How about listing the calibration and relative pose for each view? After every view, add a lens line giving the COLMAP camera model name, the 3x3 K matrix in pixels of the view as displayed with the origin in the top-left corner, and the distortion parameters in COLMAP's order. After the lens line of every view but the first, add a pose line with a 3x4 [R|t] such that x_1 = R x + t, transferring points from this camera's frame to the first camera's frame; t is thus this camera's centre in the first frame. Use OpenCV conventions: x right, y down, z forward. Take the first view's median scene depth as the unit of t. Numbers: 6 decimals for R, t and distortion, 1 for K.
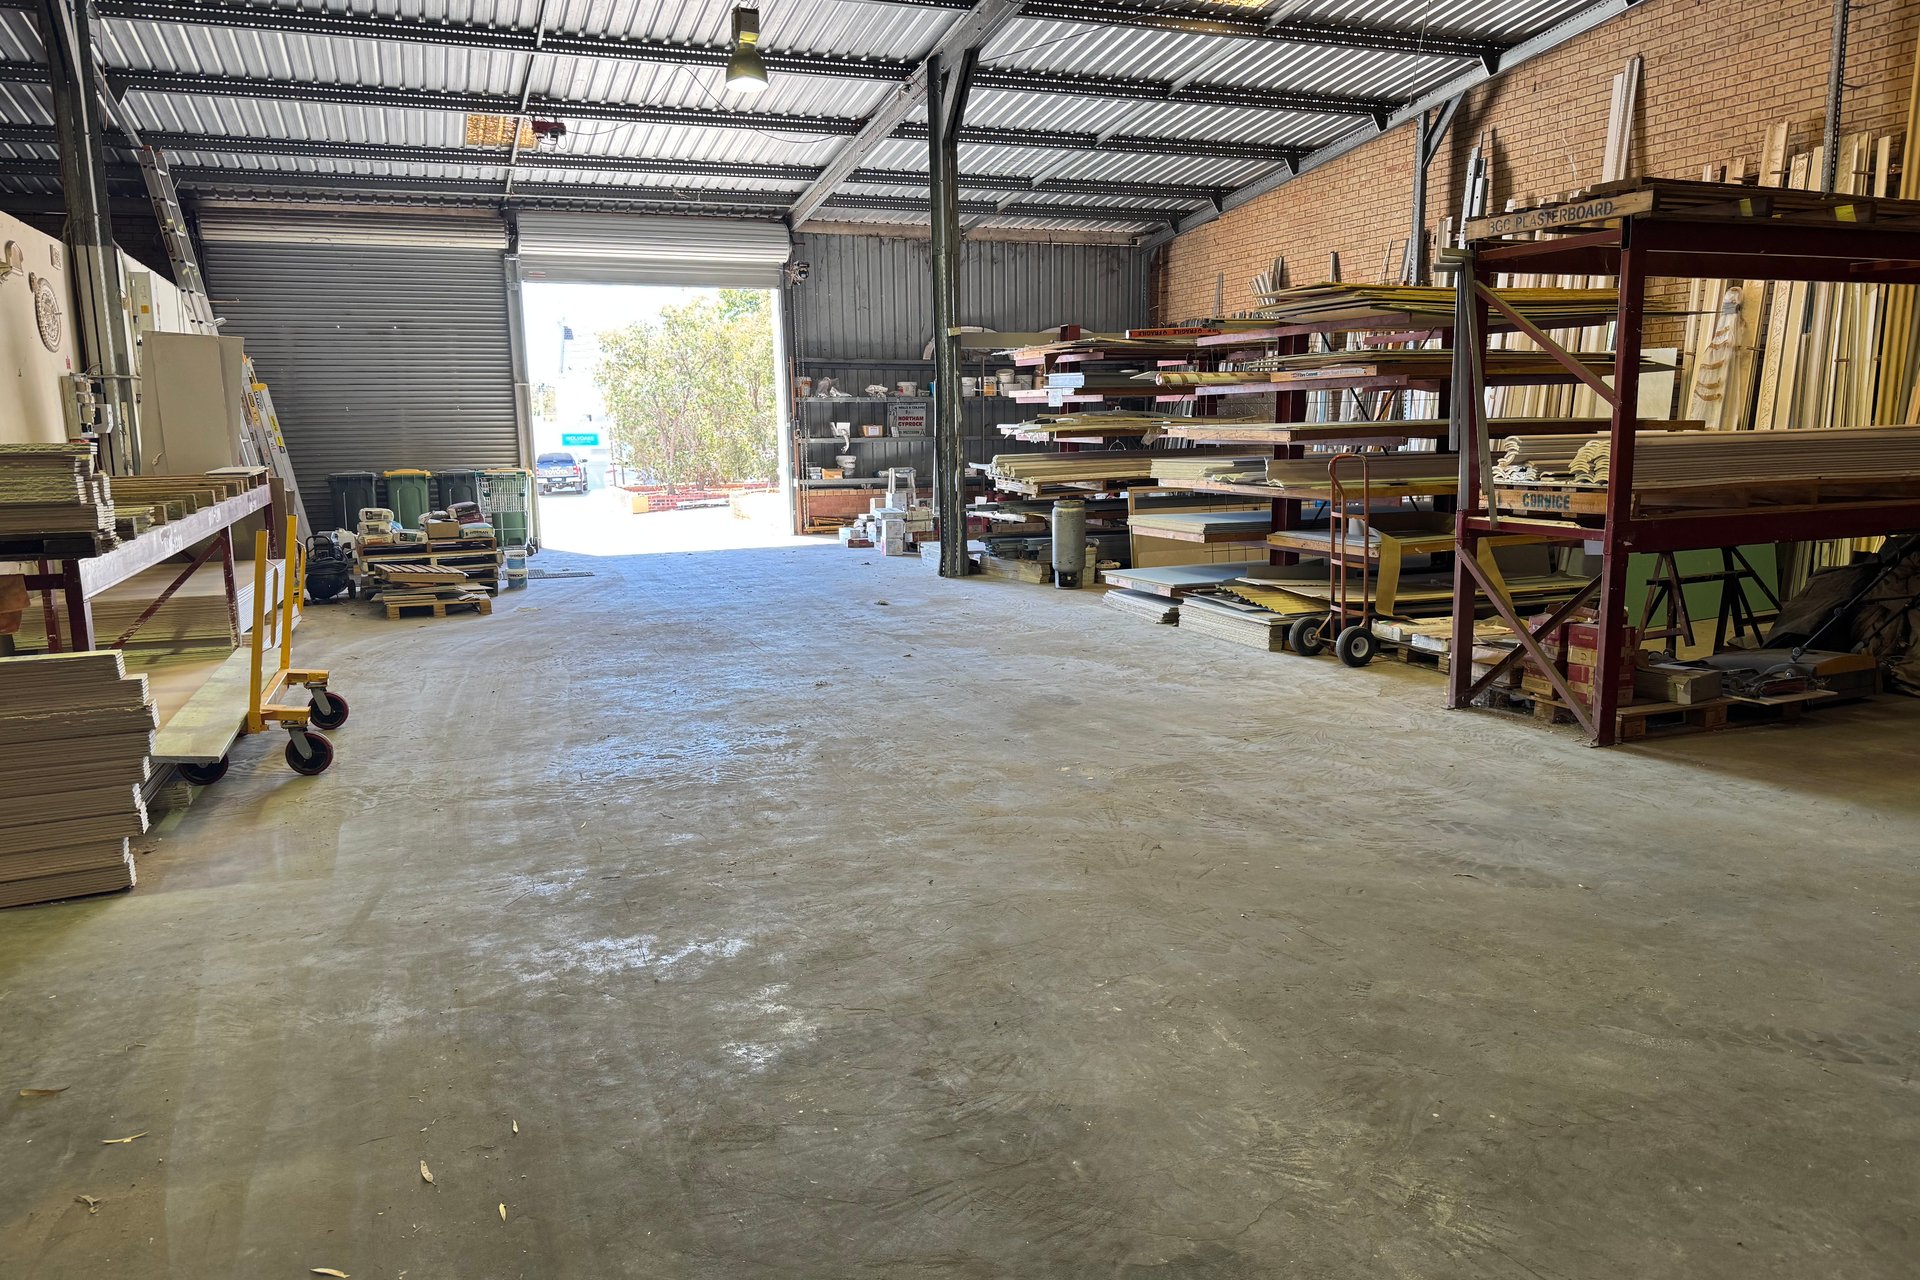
lens RADIAL K [[1357.2, 0, 960.0], [0, 1357.2, 640.0], [0, 0, 1]] dist [0.098375, -0.136325]
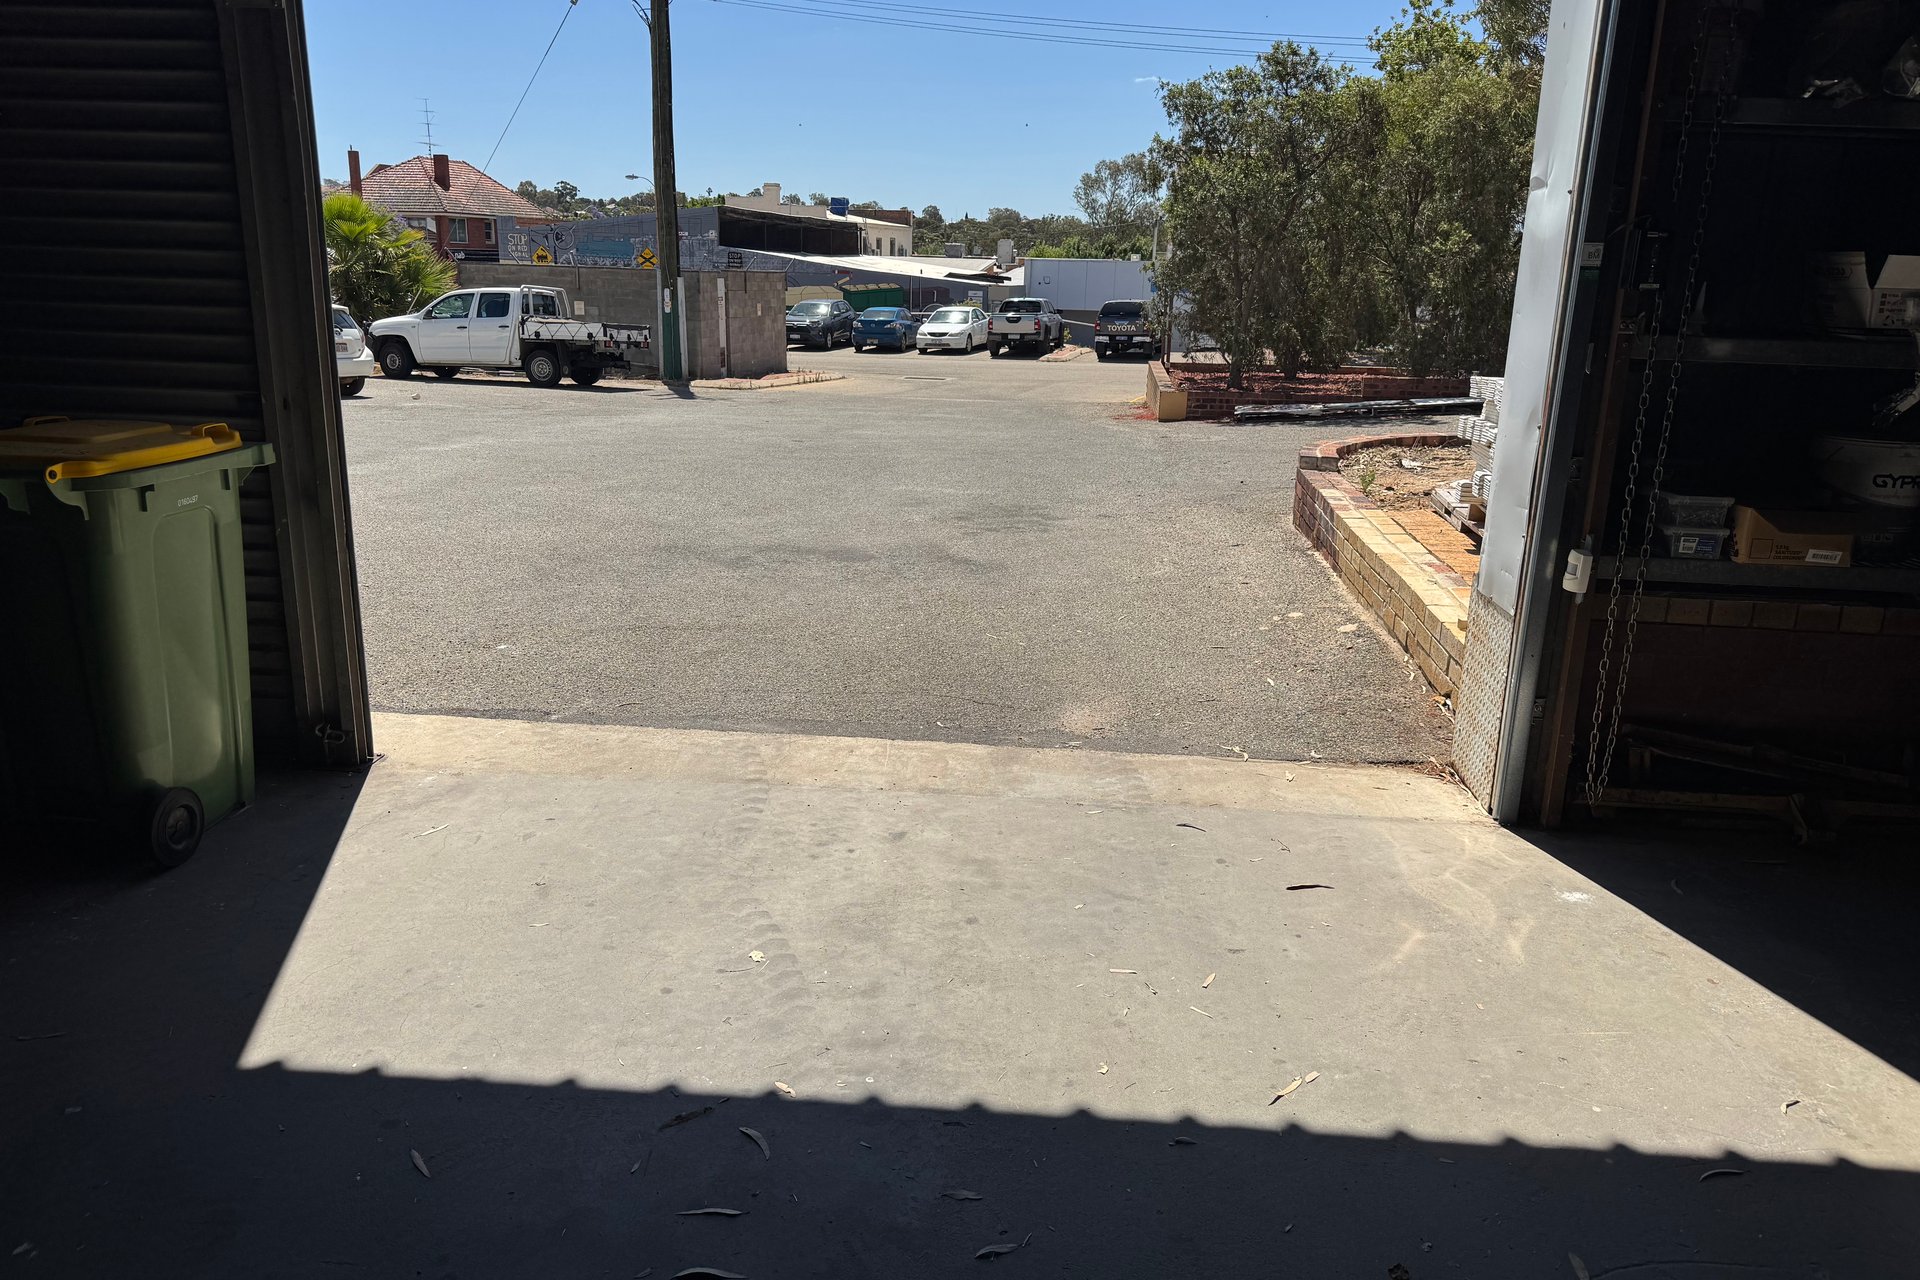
lens RADIAL K [[1357.2, 0, 960.0], [0, 1357.2, 640.0], [0, 0, 1]] dist [0.098375, -0.136325]
pose [[0.898719, 0.154507, -0.410404, -0.114539], [-0.108241, 0.985076, 0.133825, -0.118826], [0.424956, -0.075849, 0.902031, 0.768321]]
